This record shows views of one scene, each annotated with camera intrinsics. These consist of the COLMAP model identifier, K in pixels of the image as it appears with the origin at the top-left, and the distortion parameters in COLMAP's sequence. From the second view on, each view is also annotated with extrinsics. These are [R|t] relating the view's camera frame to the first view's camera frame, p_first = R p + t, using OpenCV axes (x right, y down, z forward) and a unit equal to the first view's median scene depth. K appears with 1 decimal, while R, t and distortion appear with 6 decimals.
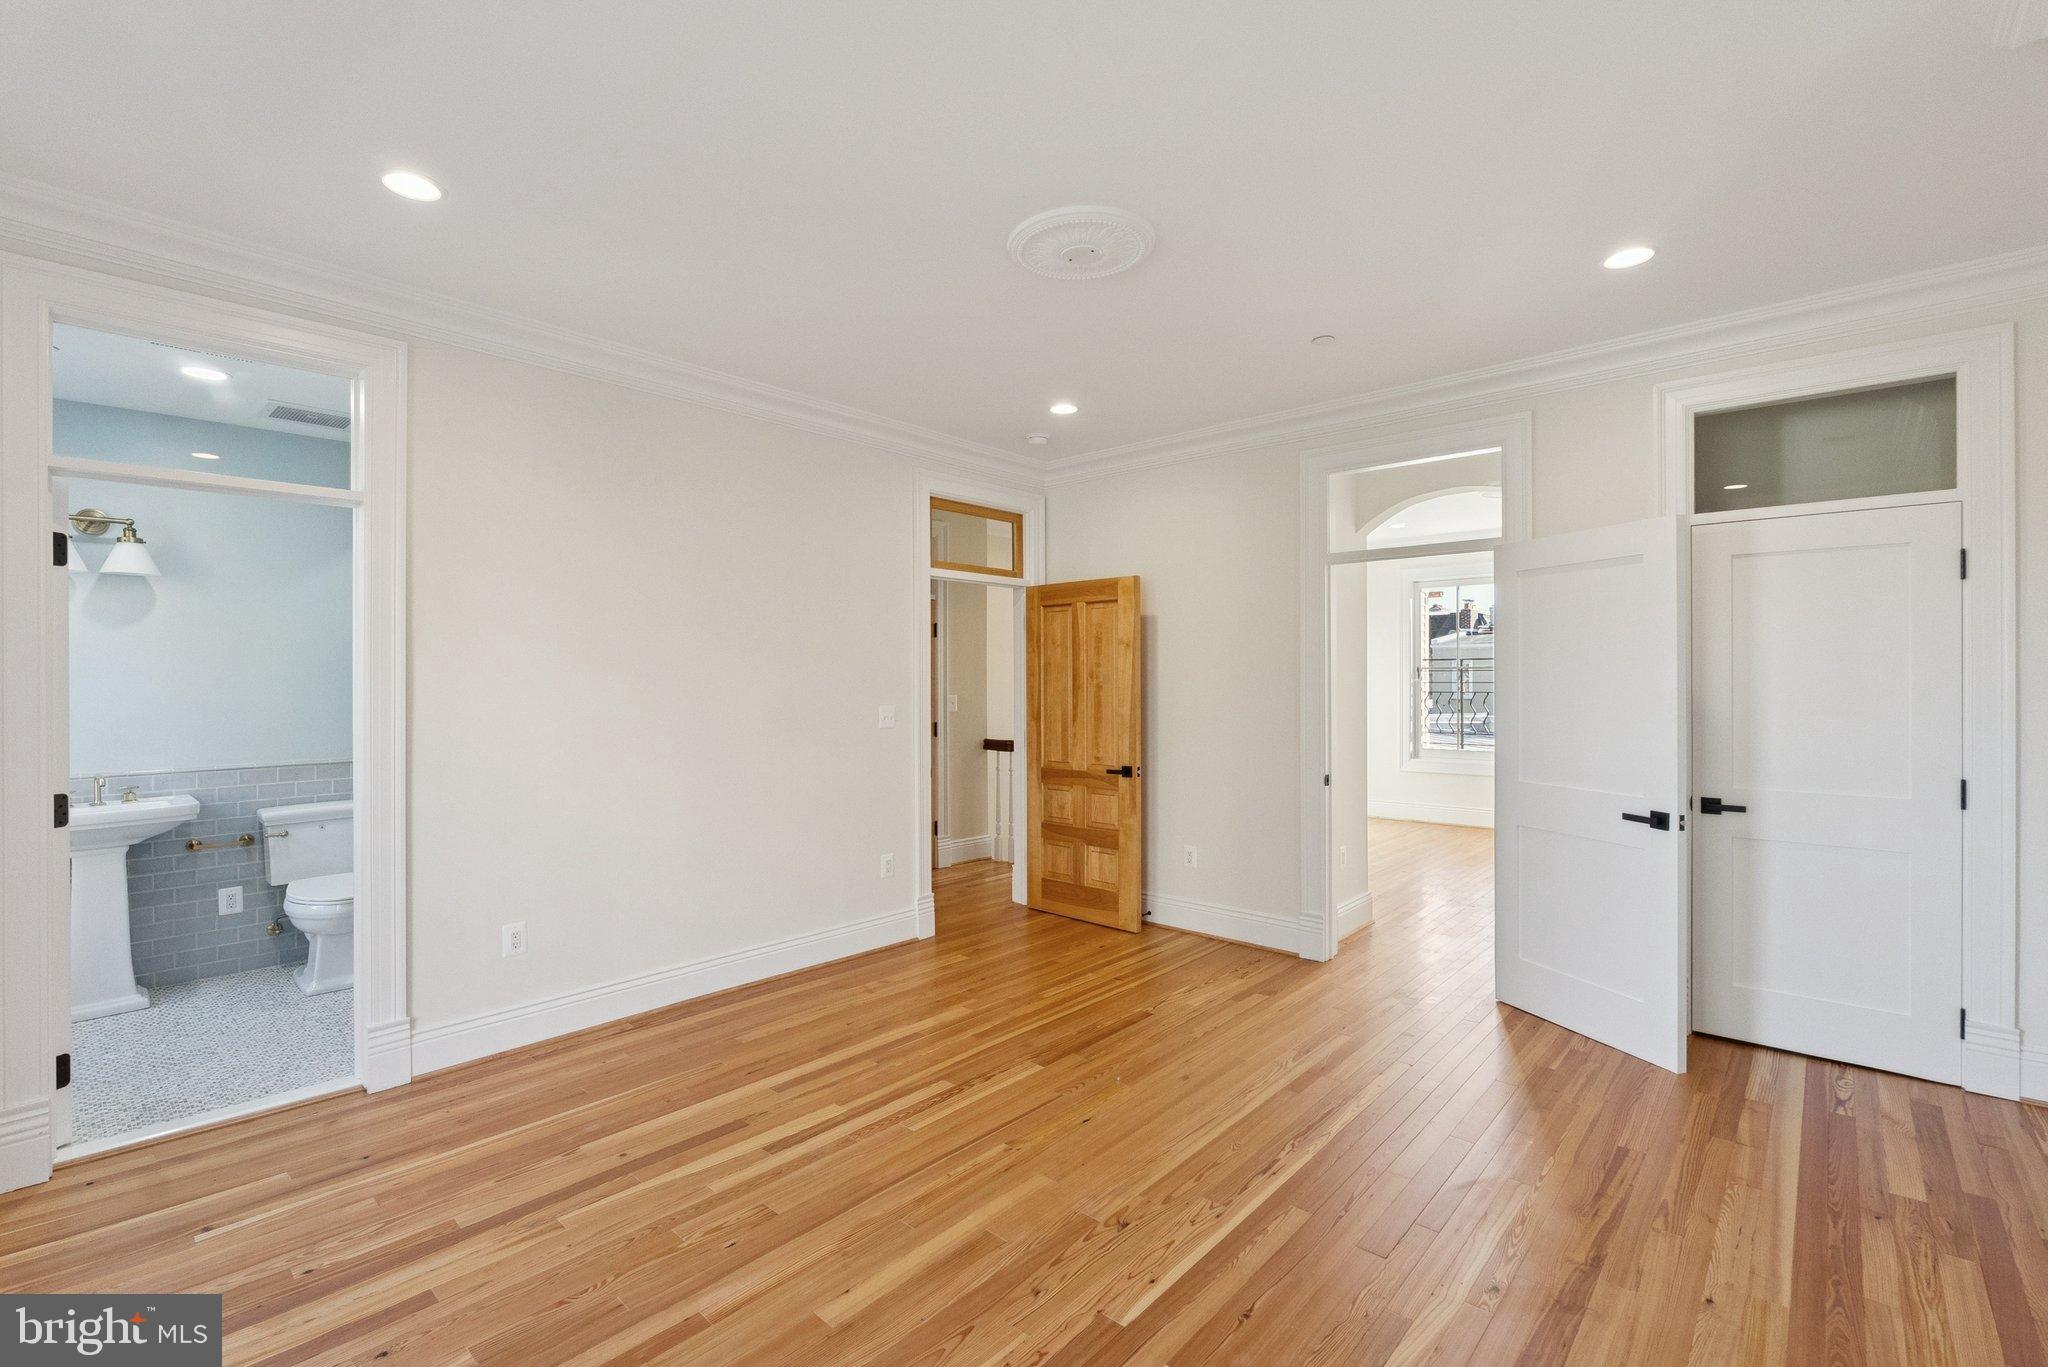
lens RADIAL K [[918.0, 0, 1016.1], [0, 918.0, 675.5], [0, 0, 1]] dist [-0.003473, -0.000362]
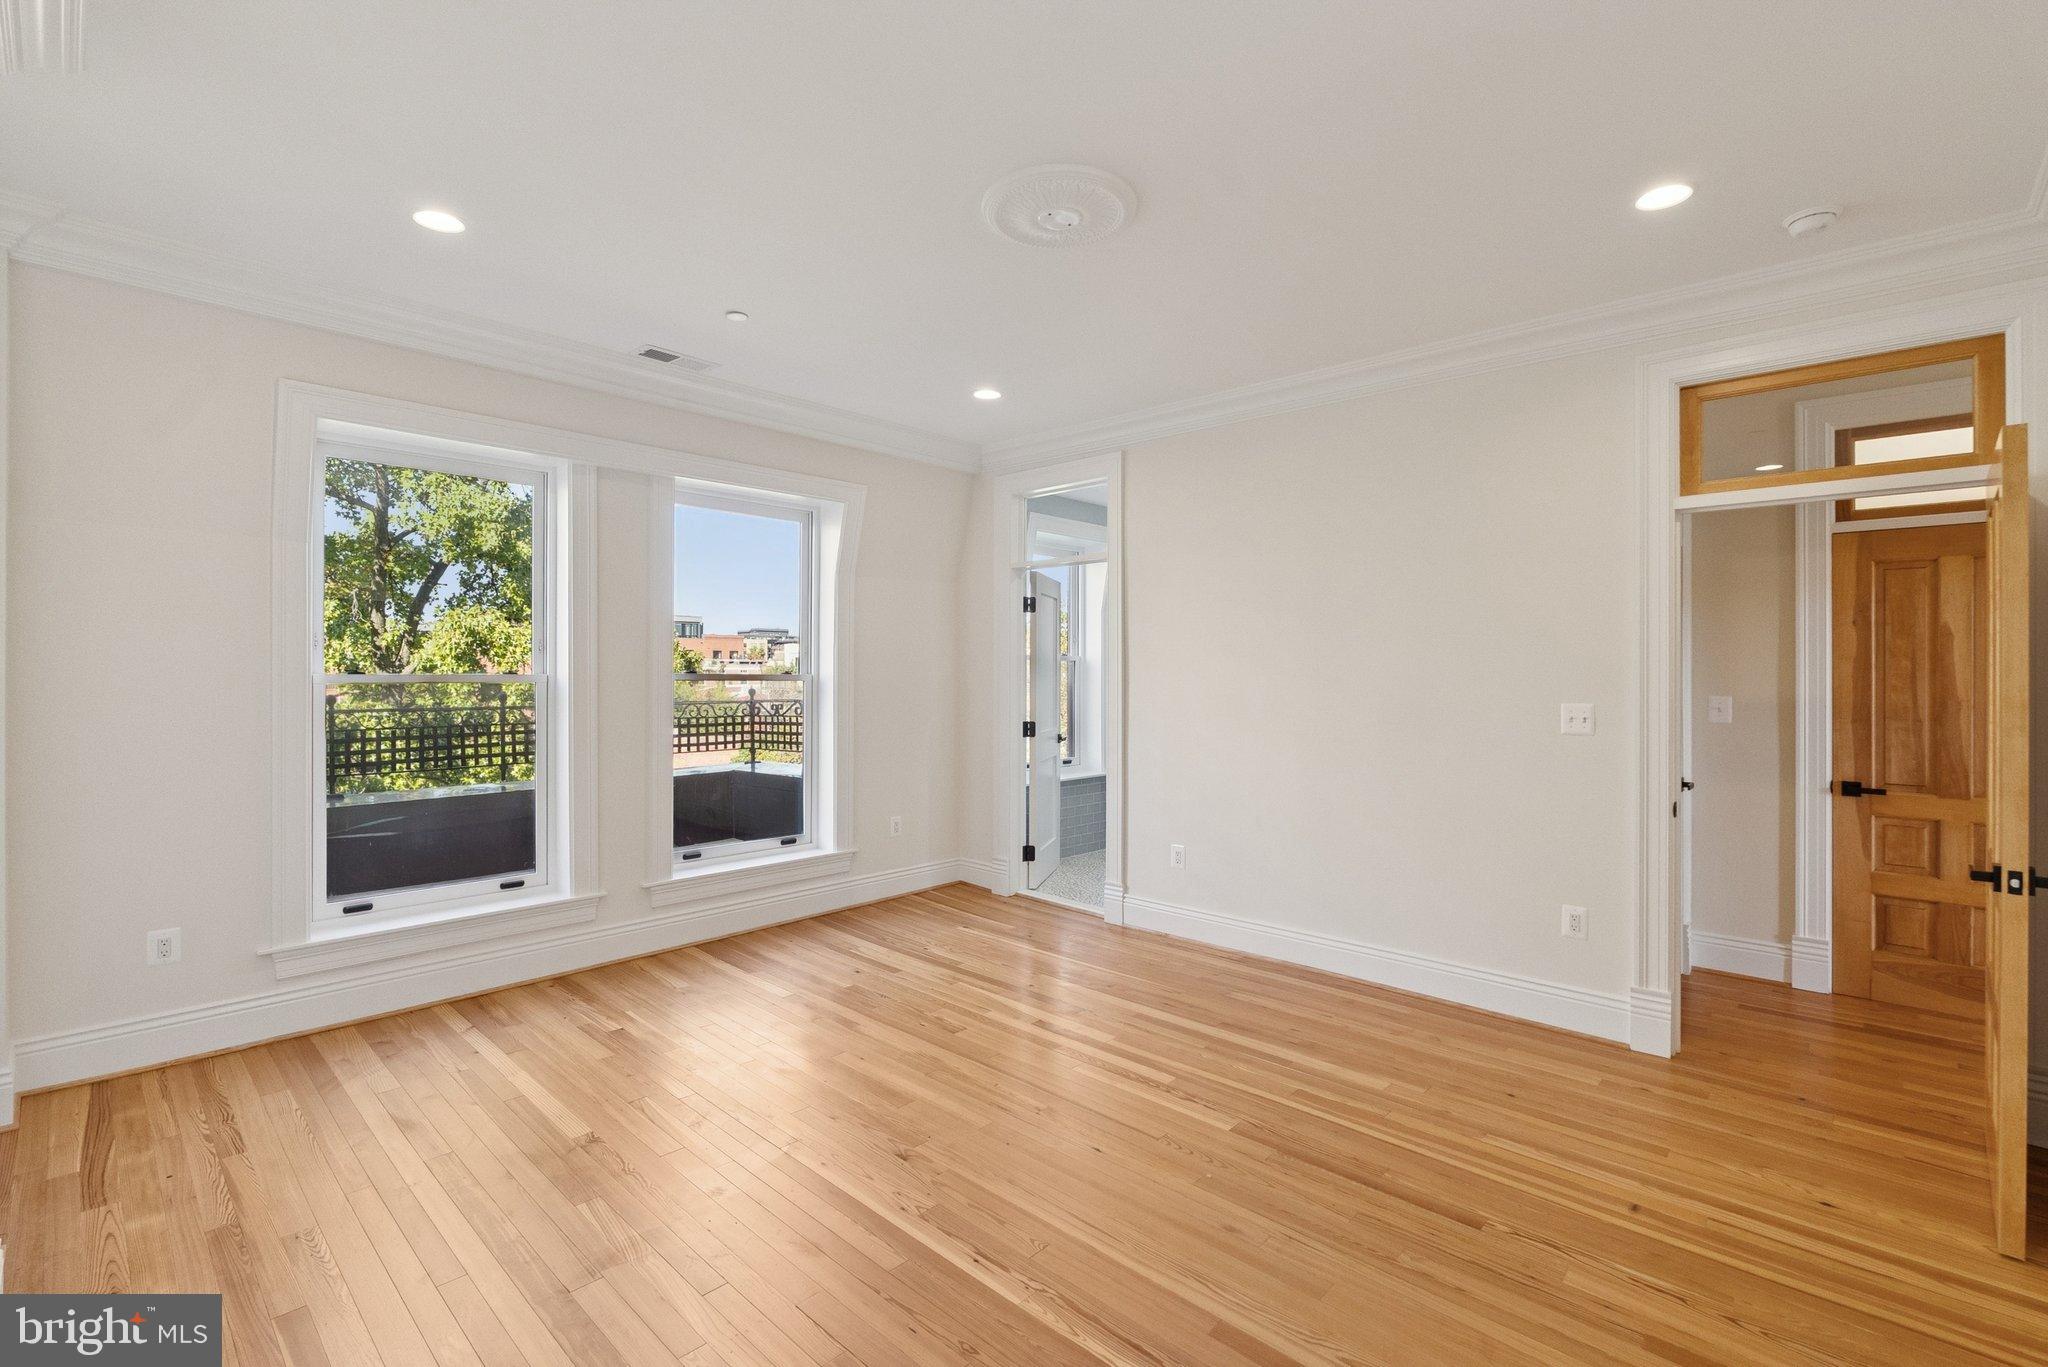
lens RADIAL K [[918.0, 0, 1016.7], [0, 918.0, 683.3], [0, 0, 1]] dist [-0.003473, -0.000362]
pose [[-0.039165, 0.009042, -0.999192, 0.785705], [0.003387, 0.999955, 0.008916, 0.013754], [0.999227, -0.003035, -0.039194, 0.768026]]
